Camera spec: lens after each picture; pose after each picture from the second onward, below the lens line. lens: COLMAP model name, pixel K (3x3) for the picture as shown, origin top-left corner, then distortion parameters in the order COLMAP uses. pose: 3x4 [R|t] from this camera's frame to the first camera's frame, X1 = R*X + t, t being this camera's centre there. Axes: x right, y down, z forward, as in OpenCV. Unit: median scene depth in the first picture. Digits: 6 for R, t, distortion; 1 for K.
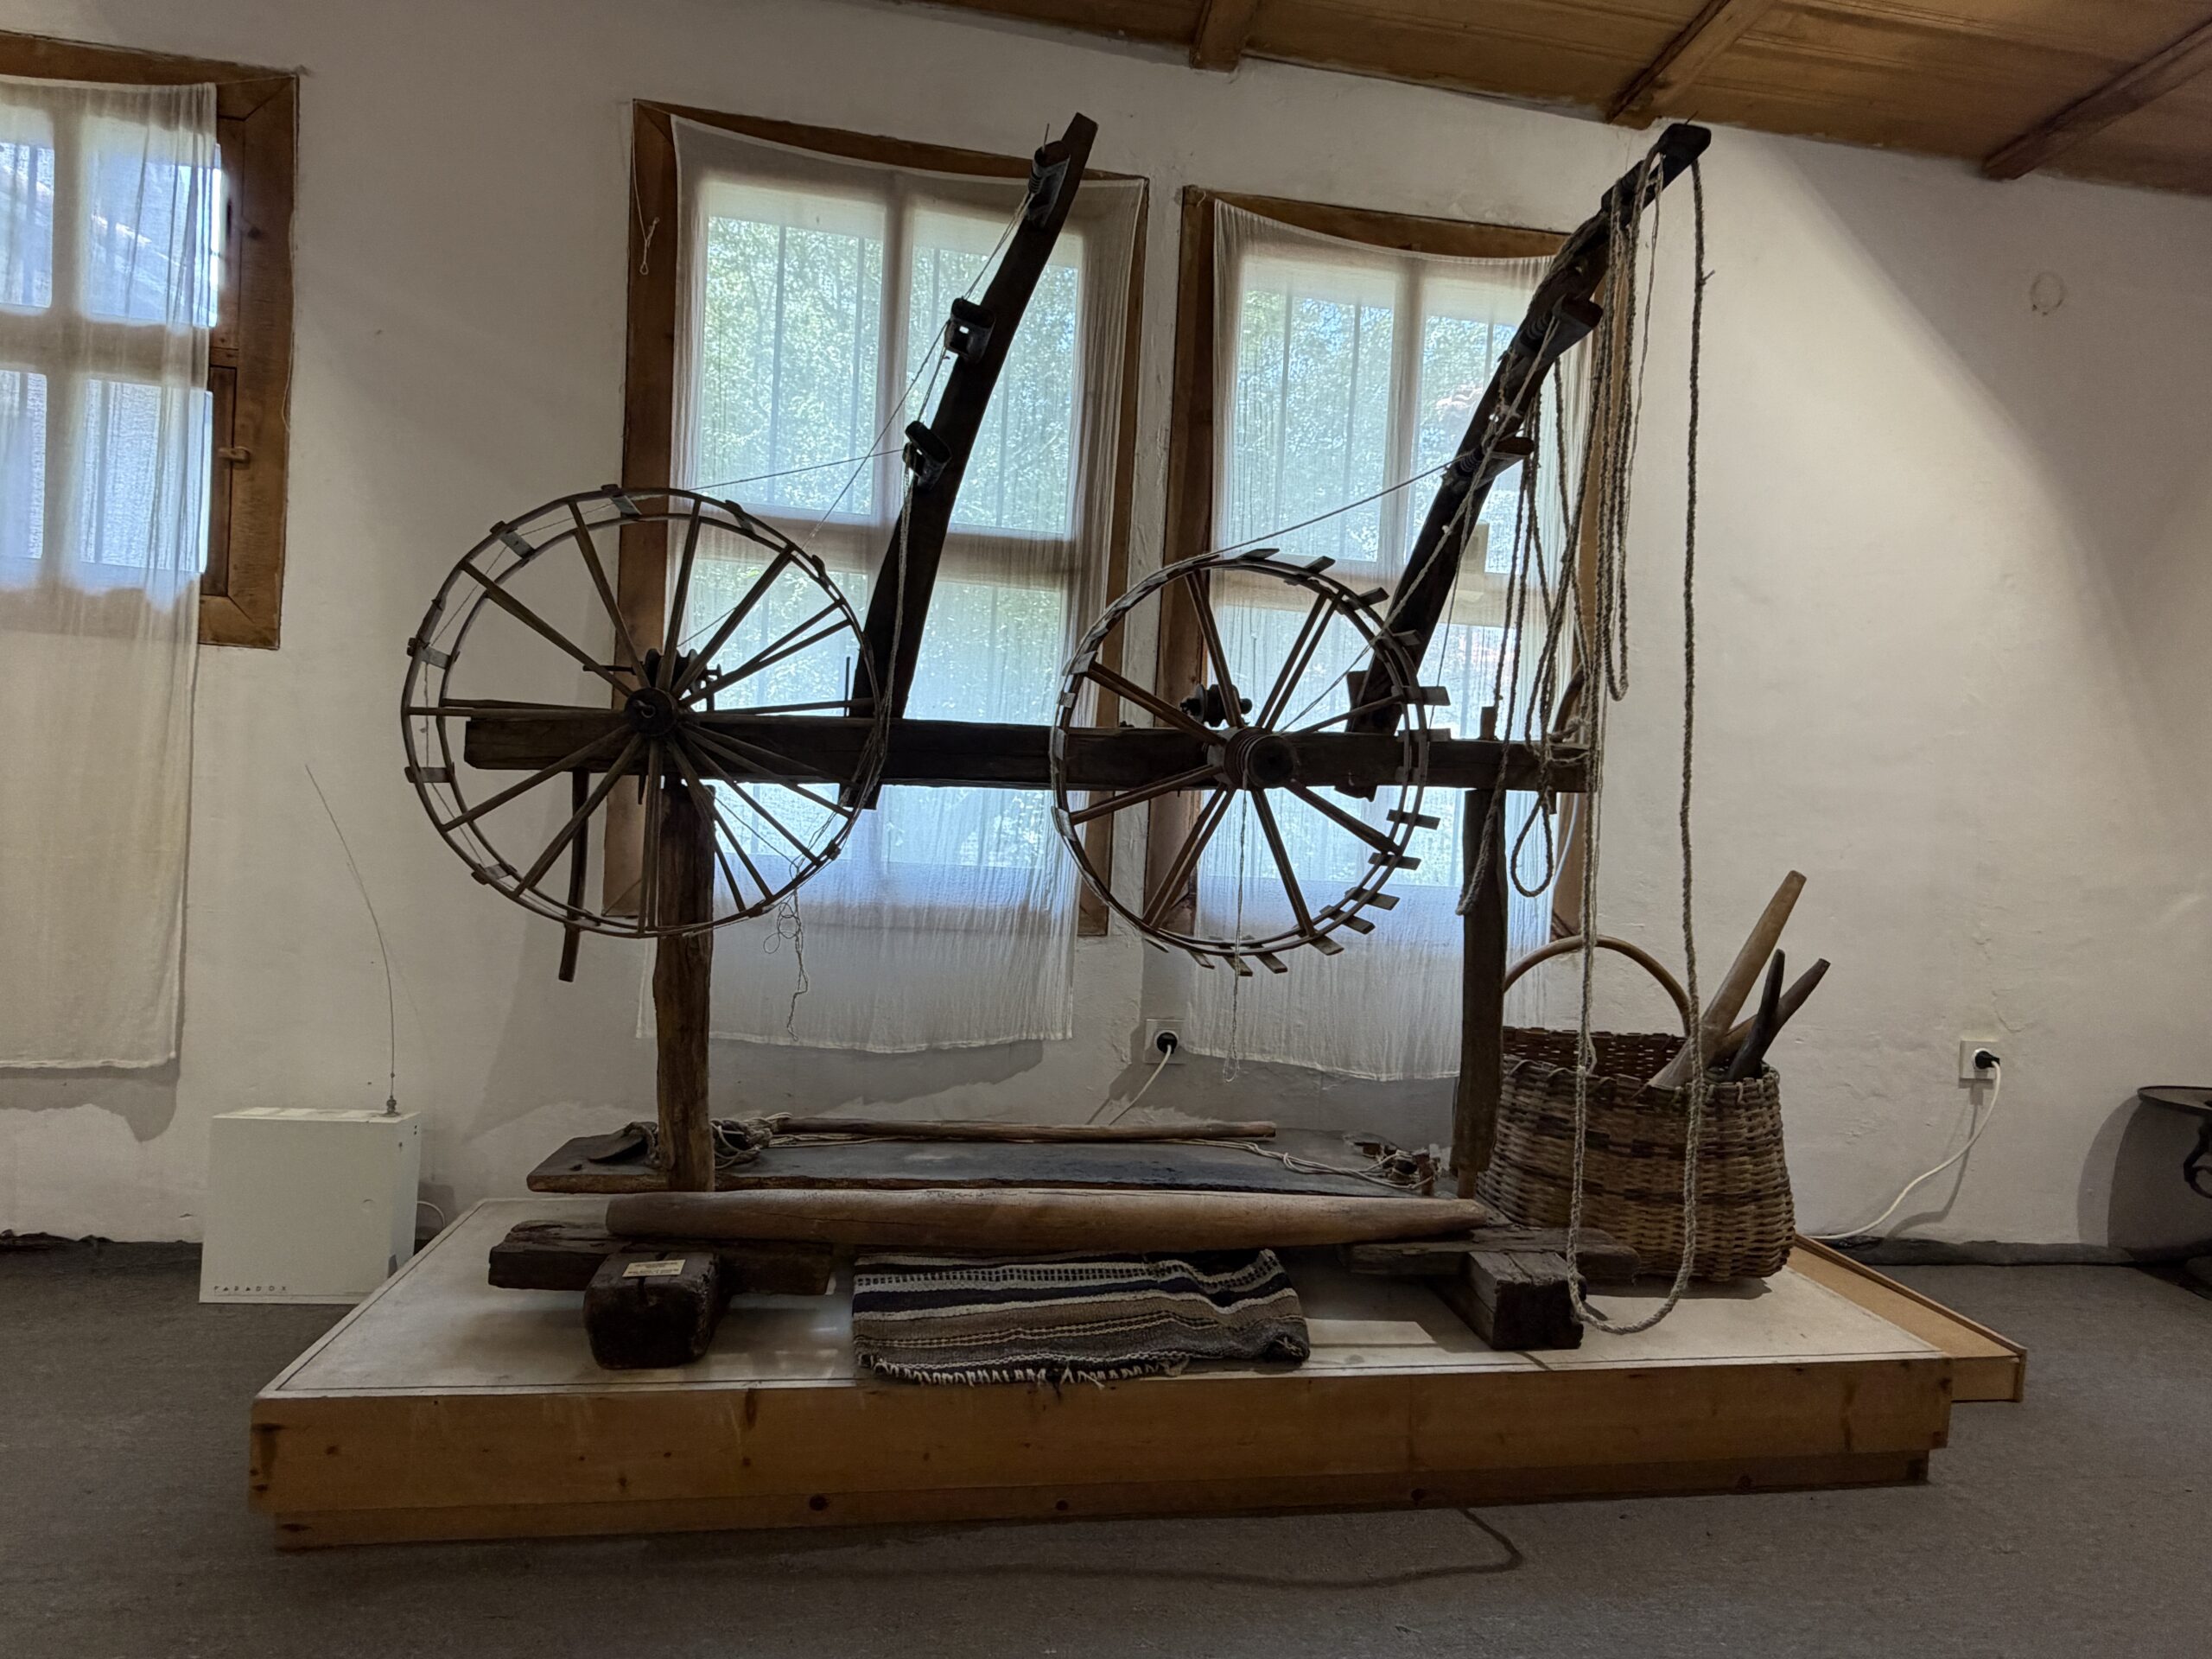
lens RADIAL K [[1086.9, 0, 1105.8], [0, 1086.9, 829.1], [0, 0, 1]] dist [-0.001525, -0.000302]
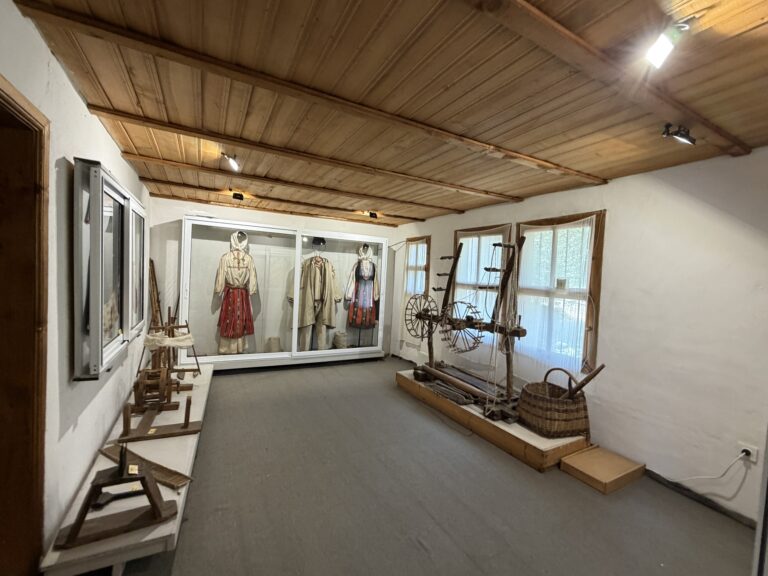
lens RADIAL K [[334.9, 0, 384.0], [0, 334.9, 288.0], [0, 0, 1]] dist [-0.000216, -0.000056]
pose [[0.356056, 0.003449, -0.934458, 1.805102], [-0.044988, 0.998897, -0.013455, -0.234016], [0.933381, 0.046831, 0.355819, -0.328872]]
